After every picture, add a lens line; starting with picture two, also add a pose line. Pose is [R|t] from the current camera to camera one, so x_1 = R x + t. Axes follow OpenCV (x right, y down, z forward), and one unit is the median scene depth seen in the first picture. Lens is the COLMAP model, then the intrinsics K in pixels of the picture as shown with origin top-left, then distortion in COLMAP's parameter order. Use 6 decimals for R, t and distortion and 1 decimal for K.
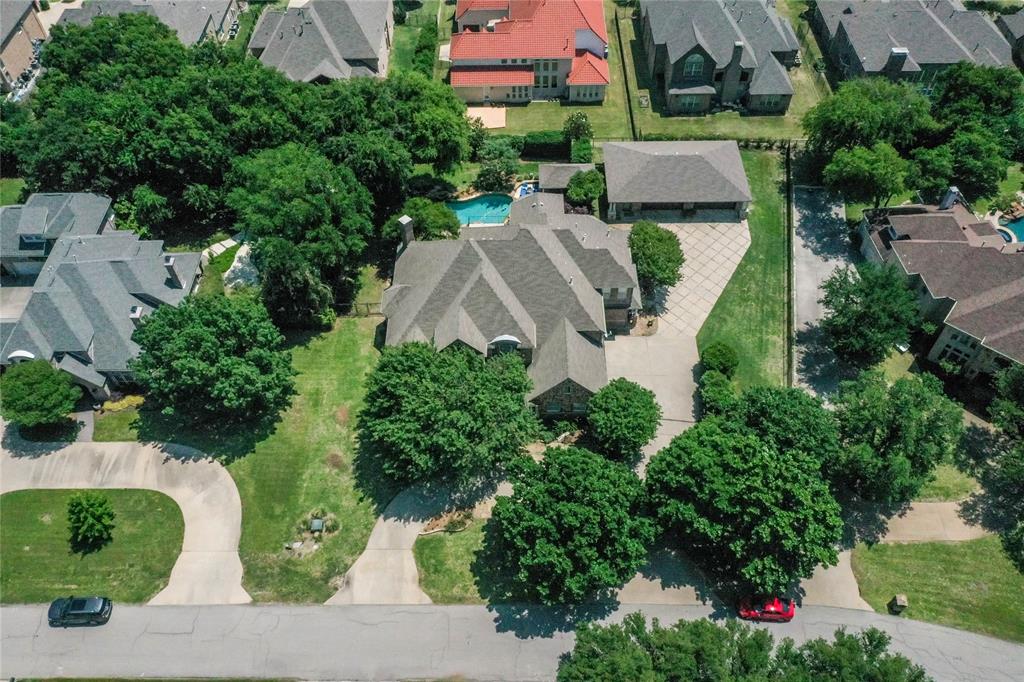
lens RADIAL K [[807.5, 0, 512.0], [0, 807.5, 341.0], [0, 0, 1]] dist [0.001706, 0.000171]
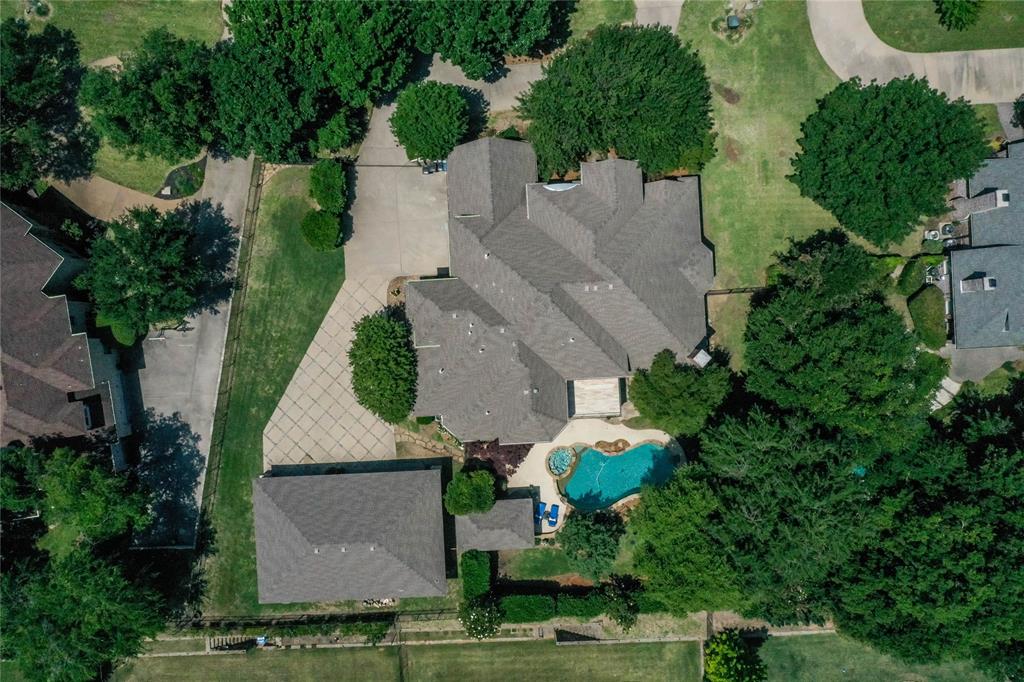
lens RADIAL K [[807.5, 0, 512.0], [0, 807.5, 341.0], [0, 0, 1]] dist [0.001706, 0.000171]
pose [[-0.997964, 0.056012, 0.030492, 0.025215], [-0.025019, -0.783660, 0.620687, -0.615603], [0.058661, 0.618660, 0.783466, 0.375063]]
